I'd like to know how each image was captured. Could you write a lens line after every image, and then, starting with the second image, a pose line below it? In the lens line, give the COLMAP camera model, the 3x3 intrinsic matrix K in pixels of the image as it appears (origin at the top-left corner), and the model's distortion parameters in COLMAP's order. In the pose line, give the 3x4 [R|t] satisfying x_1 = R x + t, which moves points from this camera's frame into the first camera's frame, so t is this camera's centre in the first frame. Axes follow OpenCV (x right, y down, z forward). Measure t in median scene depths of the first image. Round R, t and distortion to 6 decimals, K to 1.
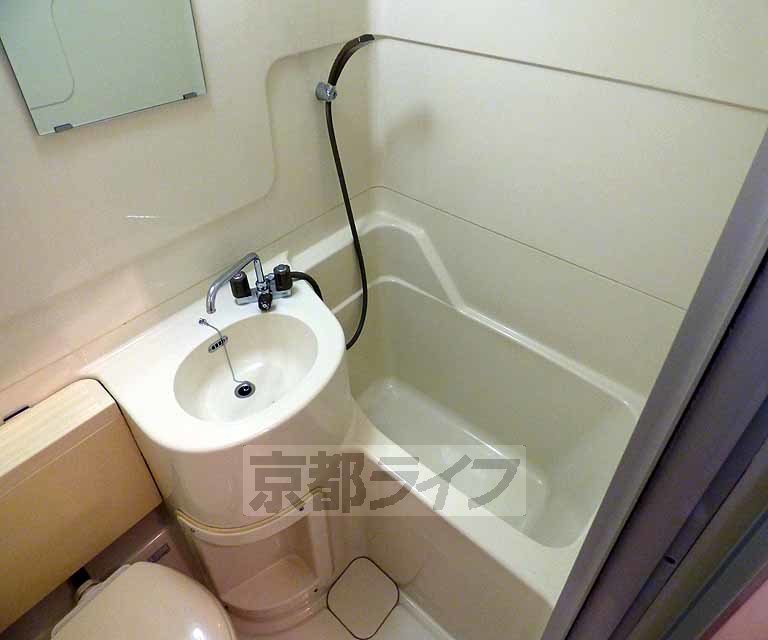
lens RADIAL K [[529.8, 0, 384.0], [0, 529.8, 320.0], [0, 0, 1]] dist [0.004082, 0.007012]
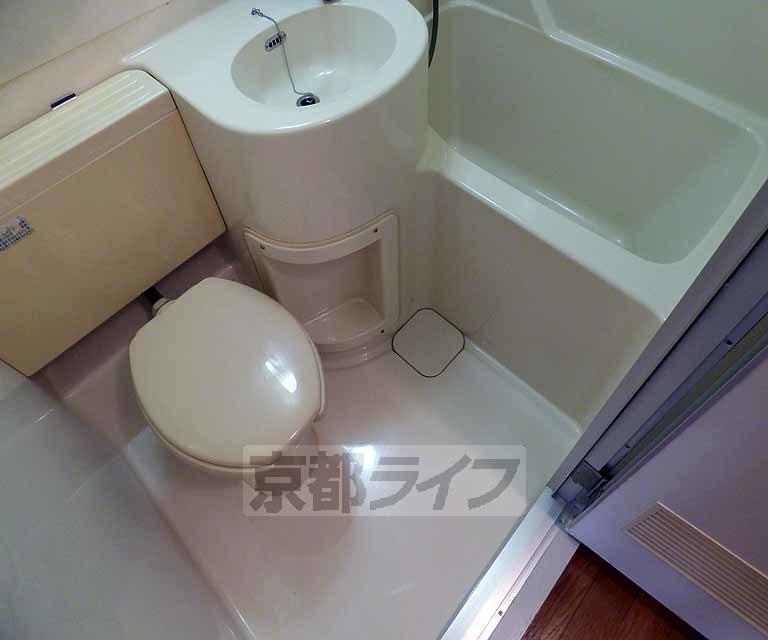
lens RADIAL K [[535.1, 0, 384.0], [0, 535.1, 320.0], [0, 0, 1]] dist [-0.002657, -0.002732]
pose [[0.997982, 0.027366, -0.057299, -0.078405], [-0.008504, 0.951839, 0.306482, 0.207229], [0.062926, -0.305376, 0.950150, 0.061237]]
